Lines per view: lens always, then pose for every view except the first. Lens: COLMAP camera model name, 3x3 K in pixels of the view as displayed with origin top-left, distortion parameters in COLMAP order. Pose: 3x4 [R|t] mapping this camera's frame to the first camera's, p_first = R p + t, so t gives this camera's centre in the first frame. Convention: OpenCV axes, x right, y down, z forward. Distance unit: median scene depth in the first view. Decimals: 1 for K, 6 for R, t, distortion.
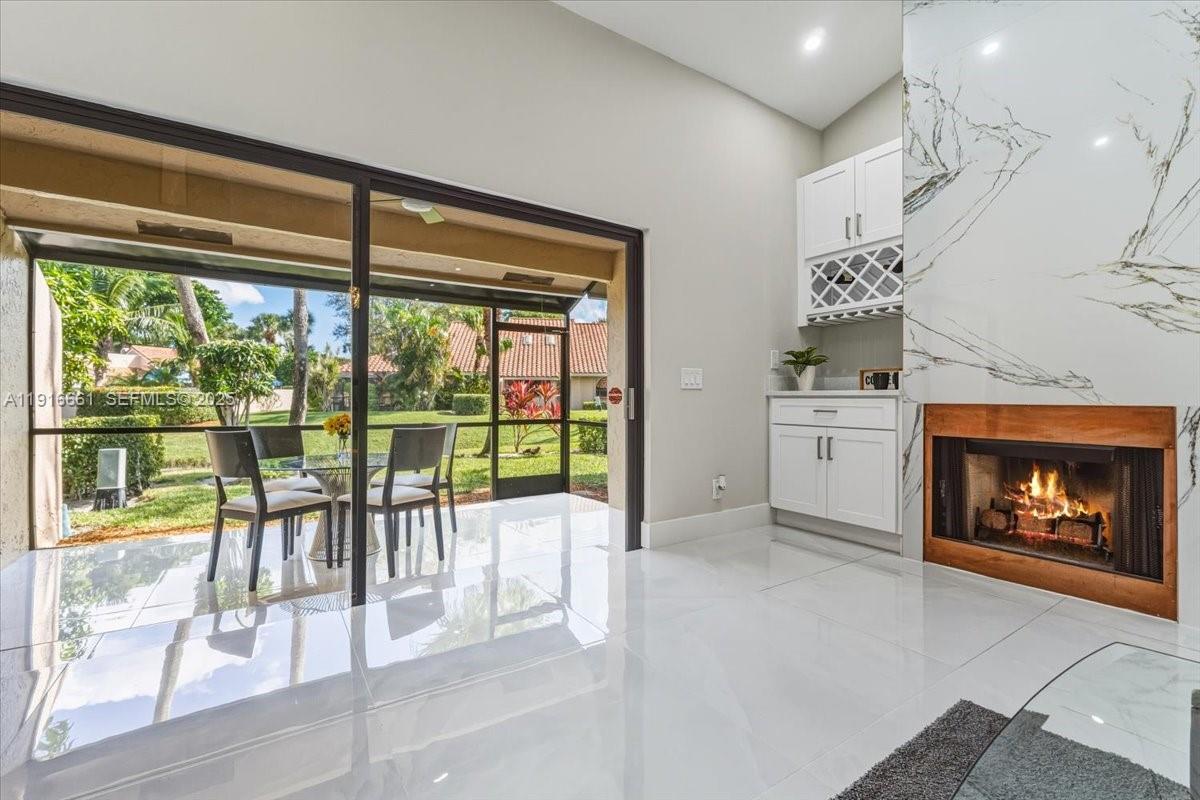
lens RADIAL K [[514.8, 0, 600.7], [0, 514.8, 397.3], [0, 0, 1]] dist [-0.003170, -0.000412]
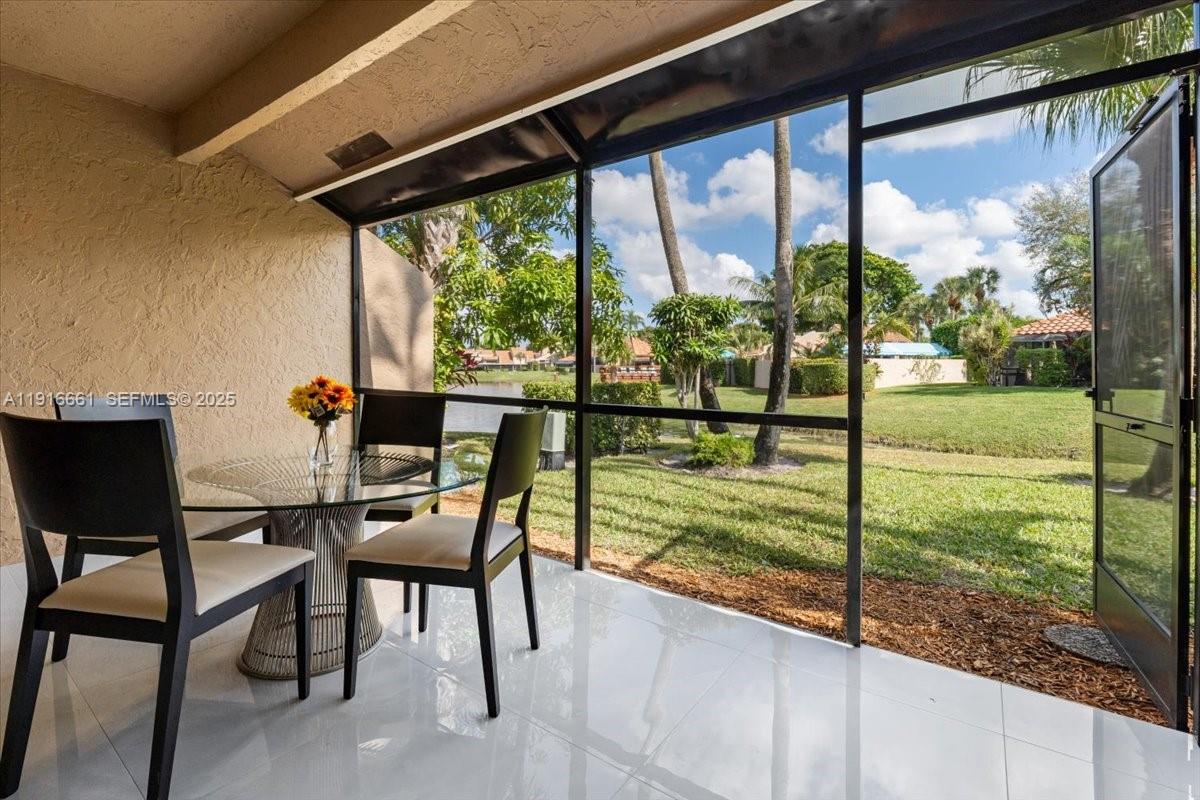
lens RADIAL K [[527.6, 0, 599.8], [0, 527.6, 370.7], [0, 0, 1]] dist [-0.000289, -0.000280]
pose [[0.356869, 0.001123, -0.934154, 0.013707], [0.000102, 0.999999, 0.001241, 0.003063], [0.934154, -0.000539, 0.356869, 0.140422]]
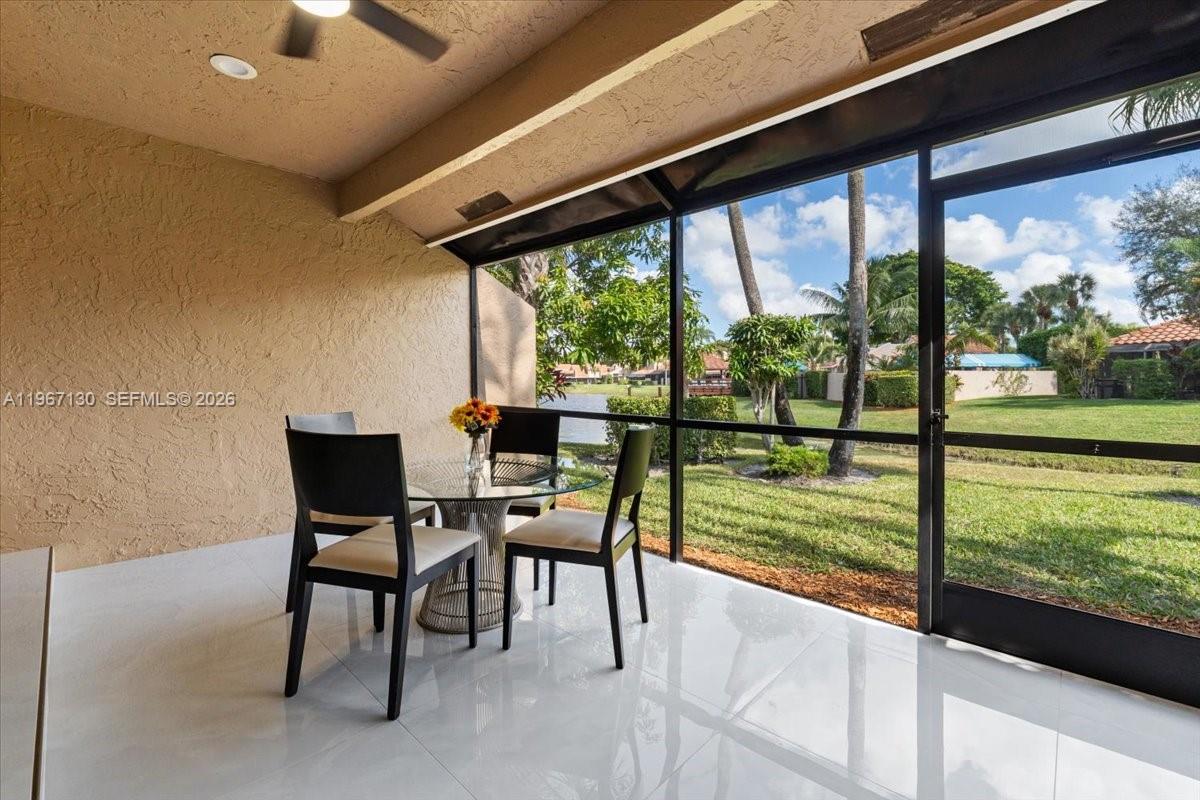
lens RADIAL K [[507.7, 0, 611.3], [0, 507.7, 385.9], [0, 0, 1]] dist [-0.001650, -0.000213]
pose [[0.246125, 0.004448, -0.969228, 0.023386], [0.004775, 0.999972, 0.005801, 0.001334], [0.969226, -0.006055, 0.246097, 0.131993]]
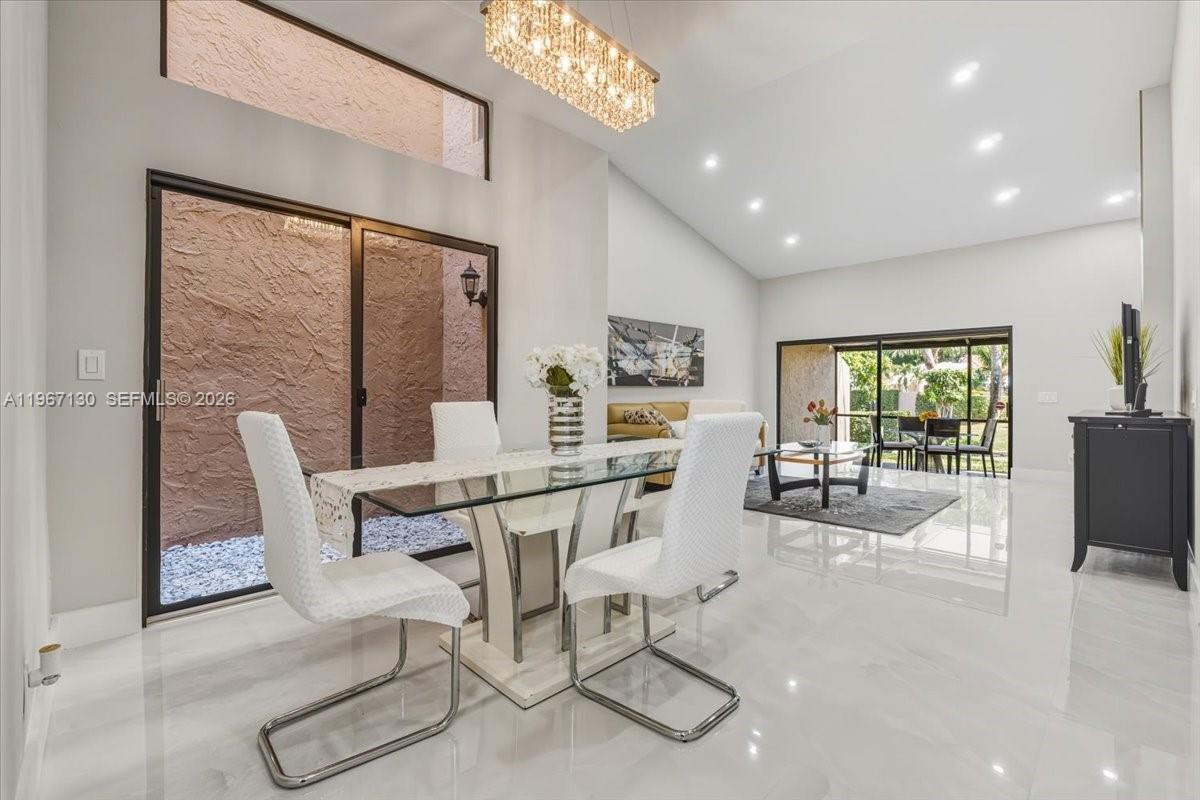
lens RADIAL K [[523.4, 0, 598.6], [0, 523.4, 393.7], [0, 0, 1]] dist [-0.008798, 0.000029]
pose [[0.188925, -0.006065, -0.981973, 0.181808], [-0.001006, 0.999979, -0.006370, -0.003912], [0.981991, 0.002191, 0.188915, -0.101203]]
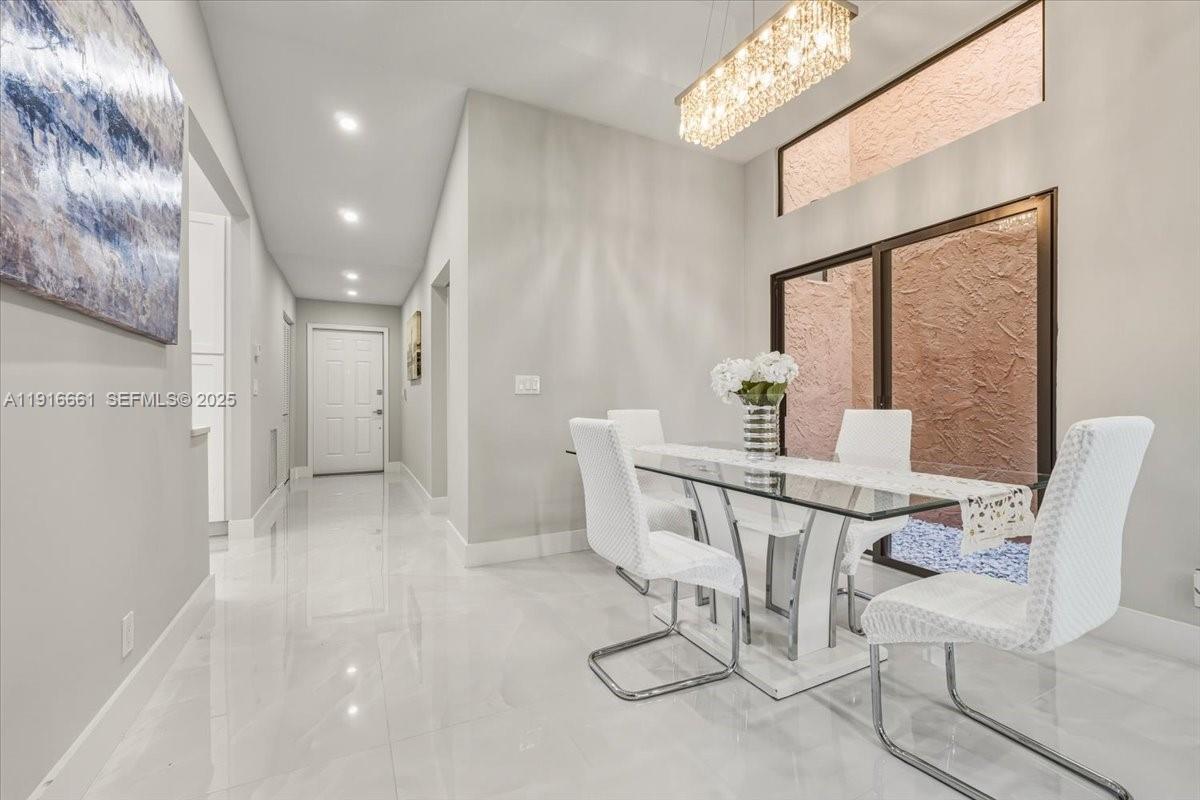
lens RADIAL K [[498.0, 0, 600.0], [0, 498.0, 400.0], [0, 0, 1]] dist [0.009720, -0.000100]
pose [[-0.993985, -0.002807, 0.109476, 0.122818], [-0.002812, 0.999996, 0.000102, -0.004626], [-0.109476, -0.000206, -0.993989, -0.015103]]
